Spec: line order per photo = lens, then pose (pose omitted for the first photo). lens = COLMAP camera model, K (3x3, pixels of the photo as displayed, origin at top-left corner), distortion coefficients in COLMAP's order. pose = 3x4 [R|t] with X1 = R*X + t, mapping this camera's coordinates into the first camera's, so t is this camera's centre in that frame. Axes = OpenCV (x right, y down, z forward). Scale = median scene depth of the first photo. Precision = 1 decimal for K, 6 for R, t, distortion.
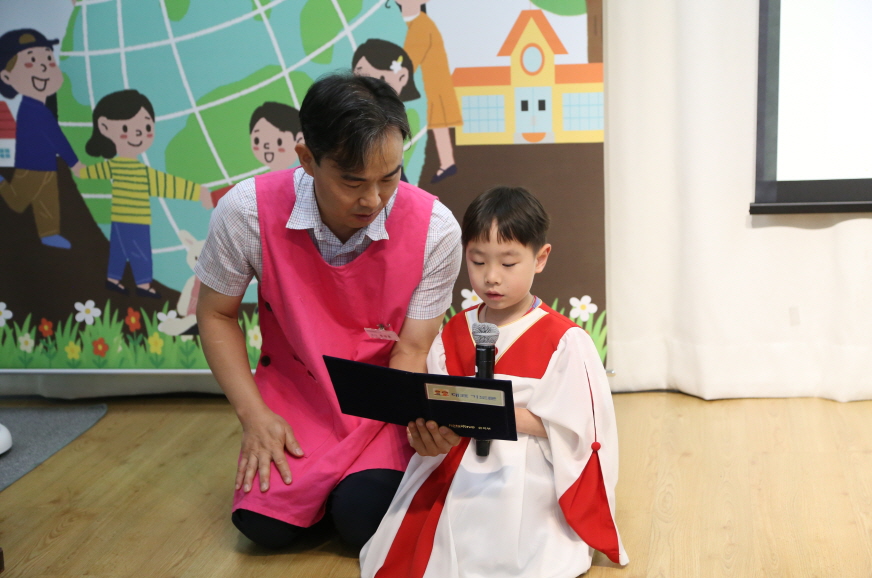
lens RADIAL K [[1715.9, 0, 454.7], [0, 1715.9, 287.9], [0, 0, 1]] dist [0.390841, 0.000278]
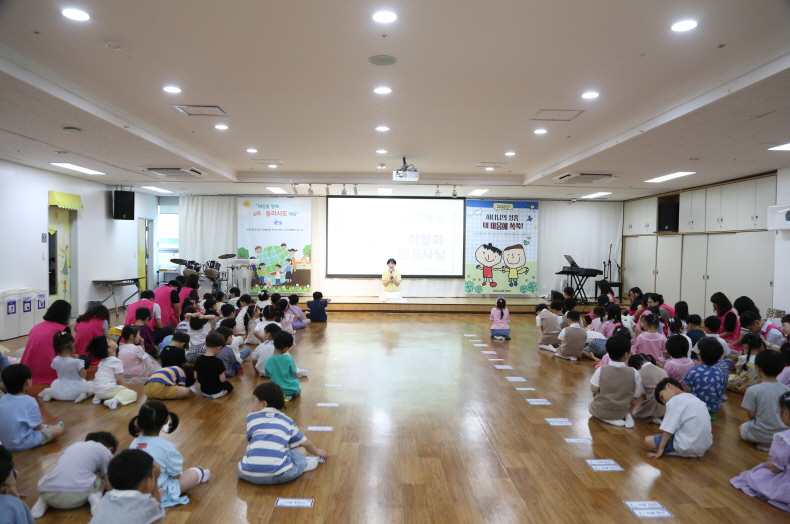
lens RADIAL K [[532.1, 0, 396.3], [0, 532.1, 269.3], [0, 0, 1]] dist [-0.124184, 0.067649]
pose [[0.980316, 0.037494, 0.193840, -0.024975], [-0.015794, 0.993549, -0.112302, 0.252759], [-0.196800, 0.107030, 0.974584, -2.107745]]
